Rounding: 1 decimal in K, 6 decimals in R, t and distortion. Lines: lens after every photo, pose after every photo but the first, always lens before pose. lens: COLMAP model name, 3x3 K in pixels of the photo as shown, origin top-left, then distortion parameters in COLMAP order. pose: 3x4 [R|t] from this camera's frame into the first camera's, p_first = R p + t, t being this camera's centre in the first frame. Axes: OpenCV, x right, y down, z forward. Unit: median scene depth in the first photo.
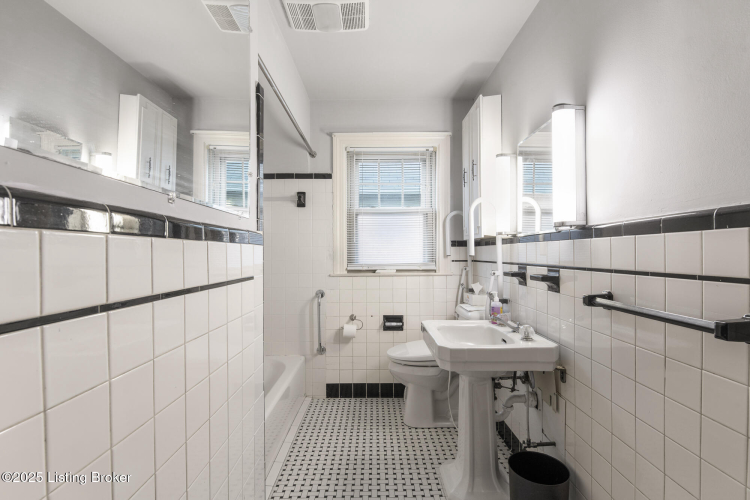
lens RADIAL K [[343.2, 0, 374.2], [0, 343.2, 251.8], [0, 0, 1]] dist [-0.004672, -0.000747]
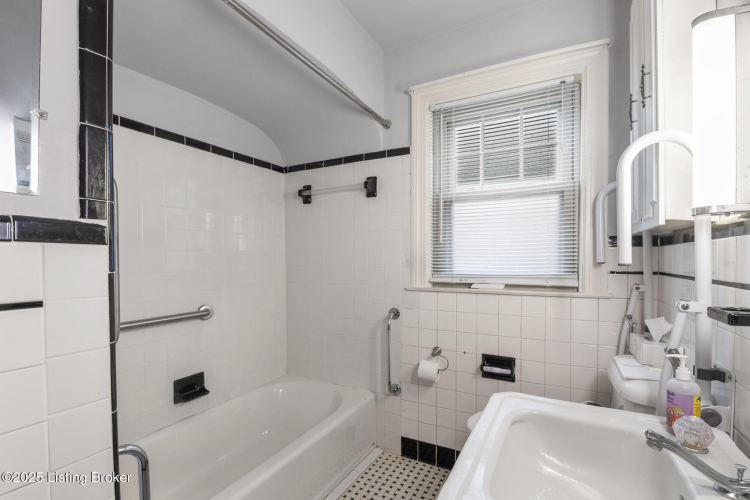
lens RADIAL K [[343.2, 0, 381.9], [0, 343.2, 263.1], [0, 0, 1]] dist [-0.004672, -0.000747]
pose [[0.878846, 0.009855, -0.477003, 0.168611], [-0.000133, 0.999792, 0.020410, -0.000183], [0.477105, -0.017874, 0.878664, 0.341807]]
